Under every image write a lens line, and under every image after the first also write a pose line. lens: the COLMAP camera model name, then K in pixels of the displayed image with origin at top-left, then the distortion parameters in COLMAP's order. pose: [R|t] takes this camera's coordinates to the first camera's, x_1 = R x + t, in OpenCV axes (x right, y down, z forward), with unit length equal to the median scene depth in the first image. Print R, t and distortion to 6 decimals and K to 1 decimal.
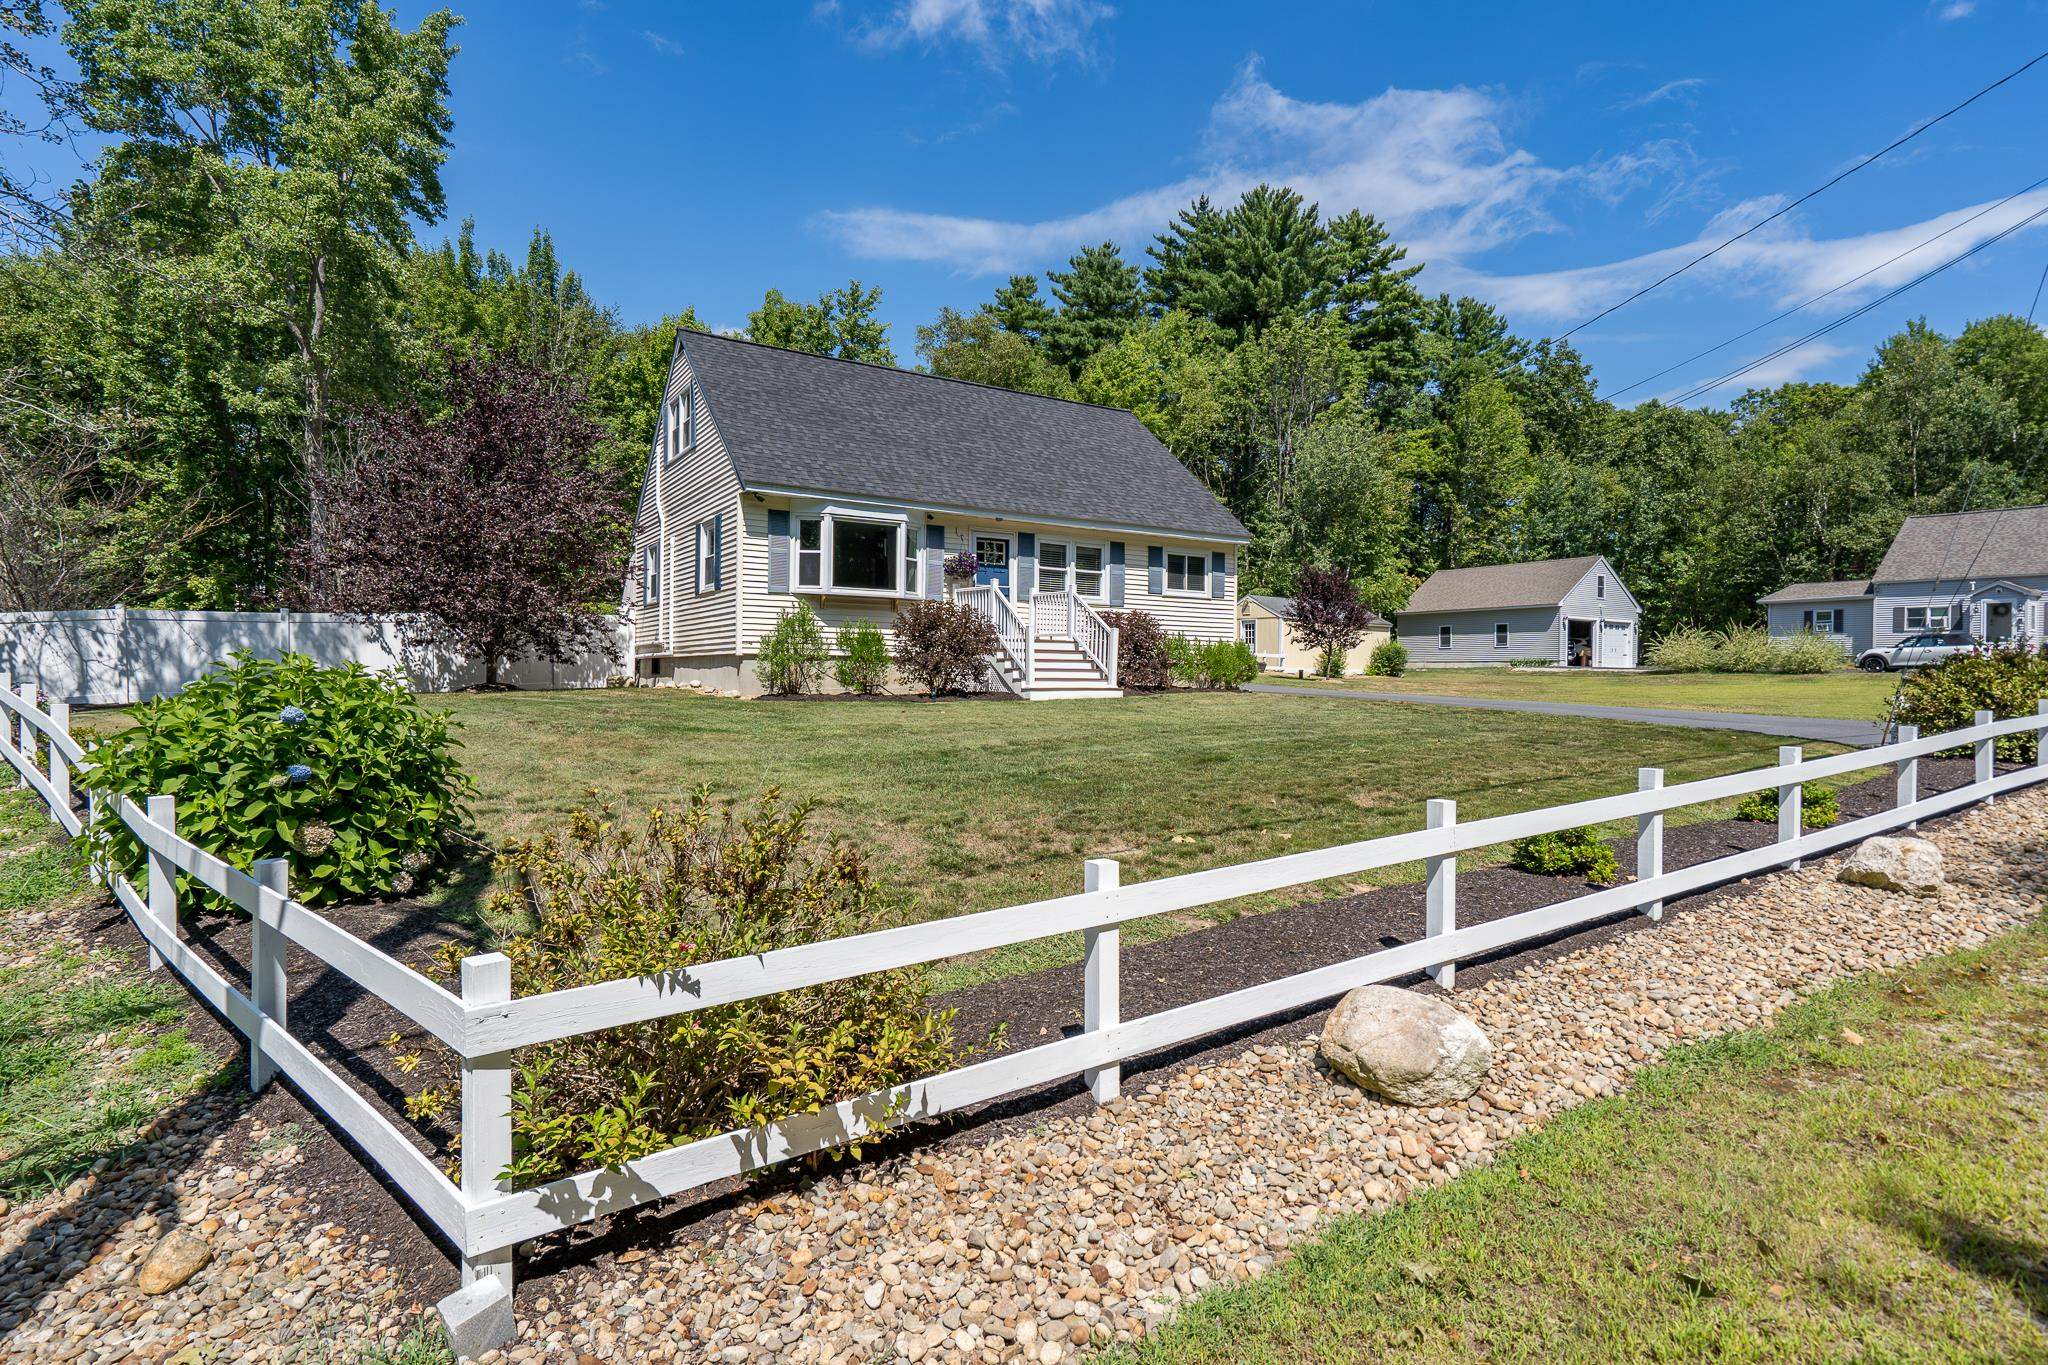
lens RADIAL K [[988.1, 0, 1010.9], [0, 988.1, 674.3], [0, 0, 1]] dist [-0.004993, 0.000269]
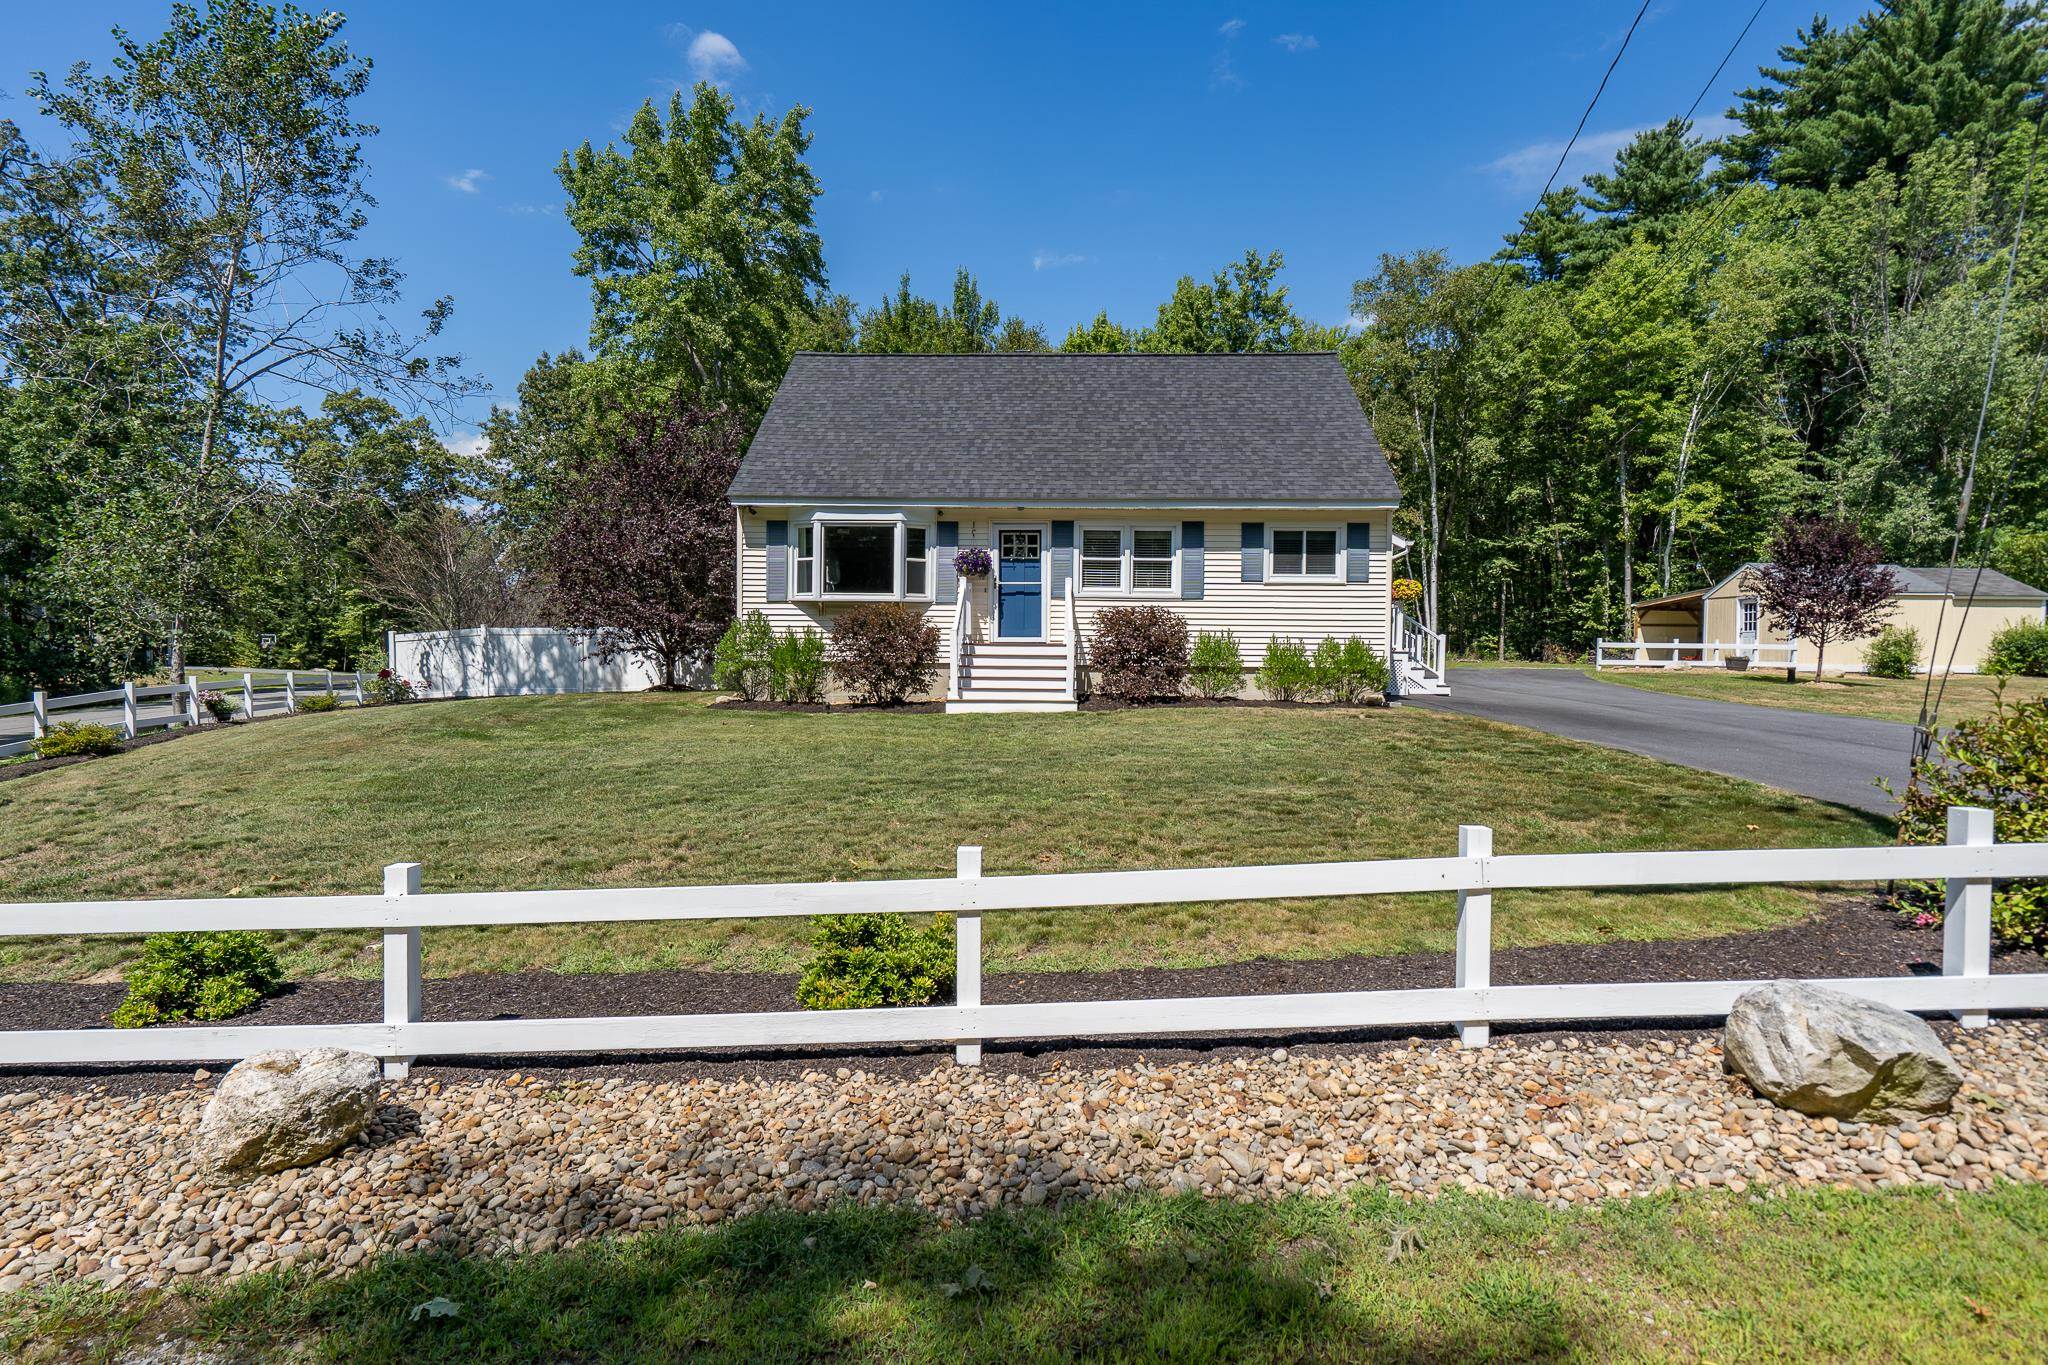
lens RADIAL K [[988.1, 0, 1017.8], [0, 988.1, 682.5], [0, 0, 1]] dist [-0.004993, 0.000269]
pose [[0.835005, 0.010506, -0.550142, 0.466515], [-0.000365, 0.999828, 0.018538, -0.015289], [0.550242, -0.015279, 0.834865, 0.243031]]
